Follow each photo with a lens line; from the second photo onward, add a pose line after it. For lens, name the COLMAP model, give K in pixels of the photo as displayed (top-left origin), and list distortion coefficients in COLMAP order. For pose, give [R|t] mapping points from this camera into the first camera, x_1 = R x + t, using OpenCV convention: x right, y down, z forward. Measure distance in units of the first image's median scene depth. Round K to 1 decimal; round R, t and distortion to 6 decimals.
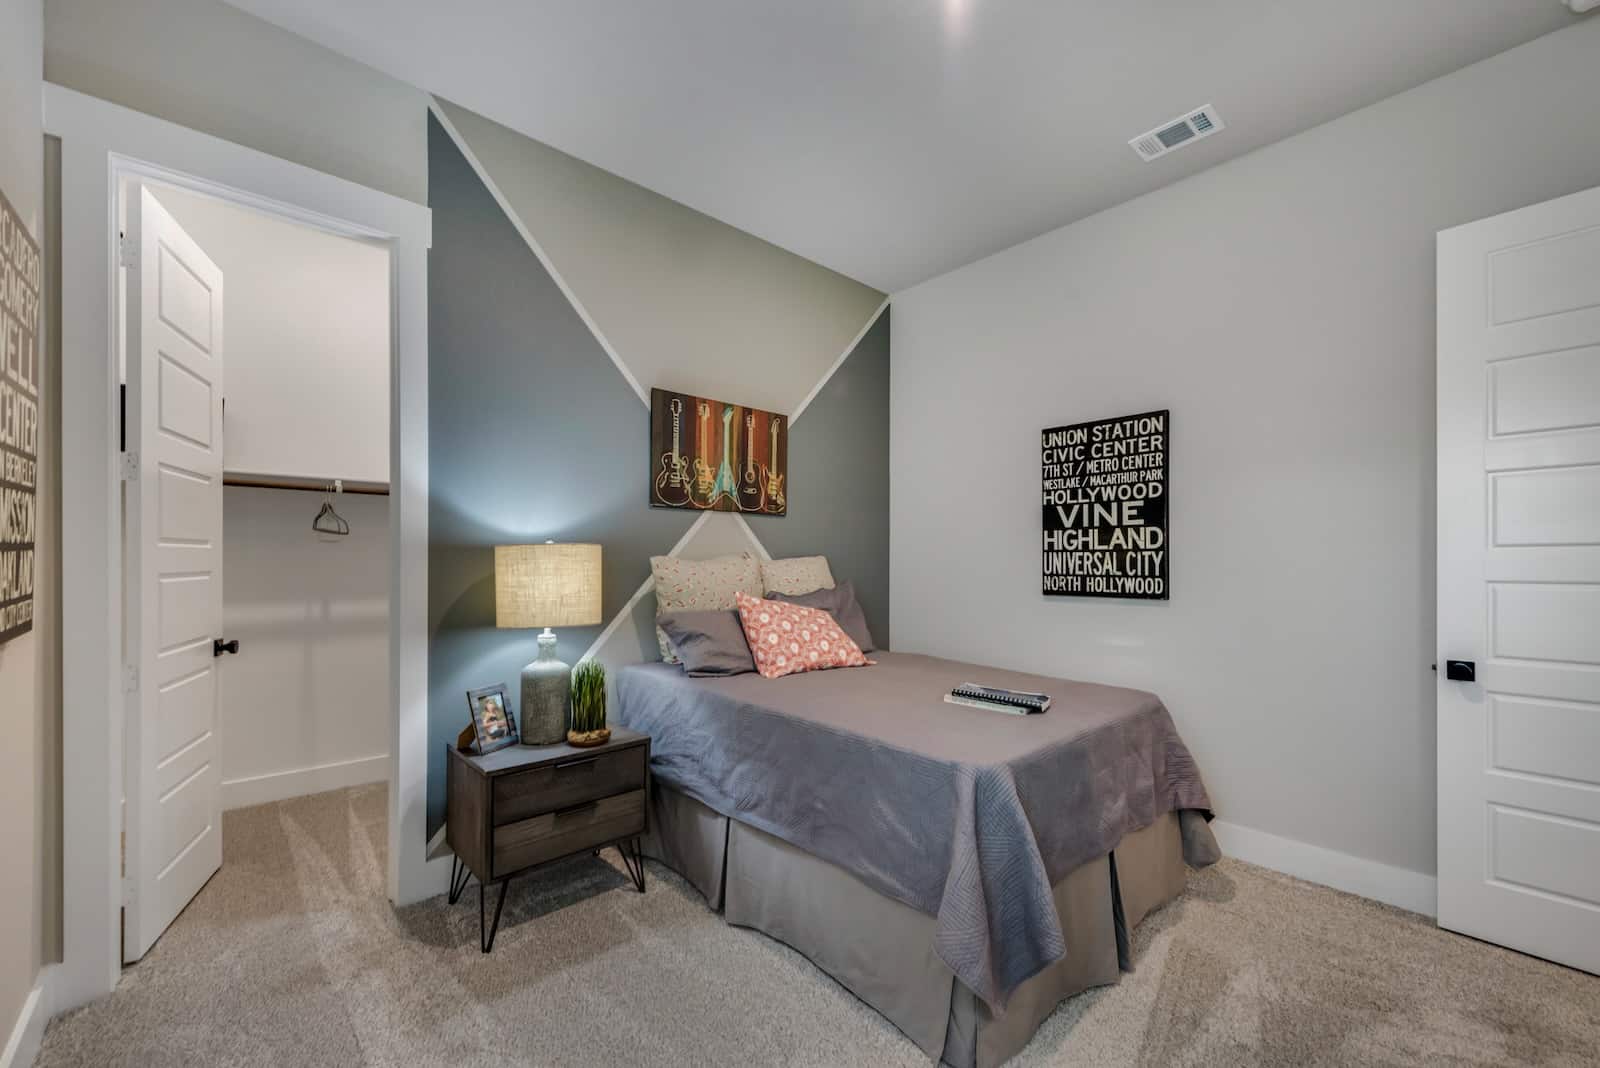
lens RADIAL K [[643.8, 0, 787.9], [0, 643.8, 561.2], [0, 0, 1]] dist [0.011800, -0.000998]
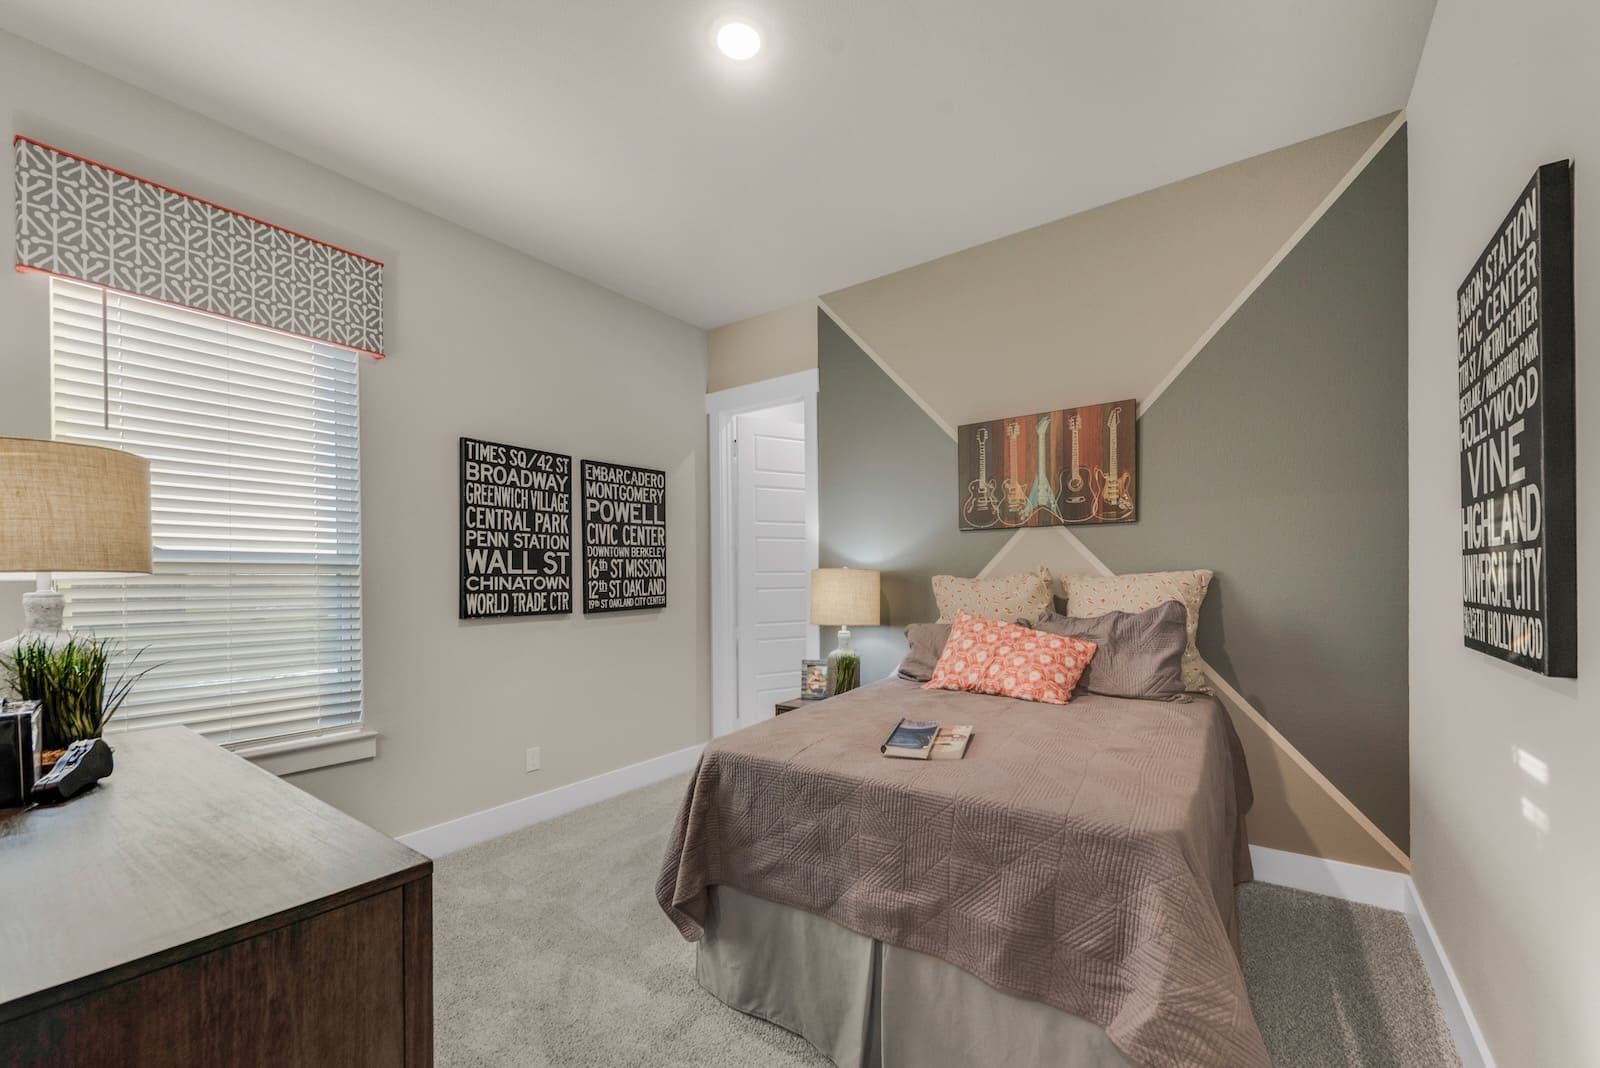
lens RADIAL K [[643.8, 0, 798.0], [0, 643.8, 582.0], [0, 0, 1]] dist [0.011800, -0.000998]
pose [[0.212947, -0.001517, -0.977063, 0.793338], [0.011703, 0.999931, 0.000998, -0.000260], [0.976994, -0.011647, 0.212950, 0.457379]]
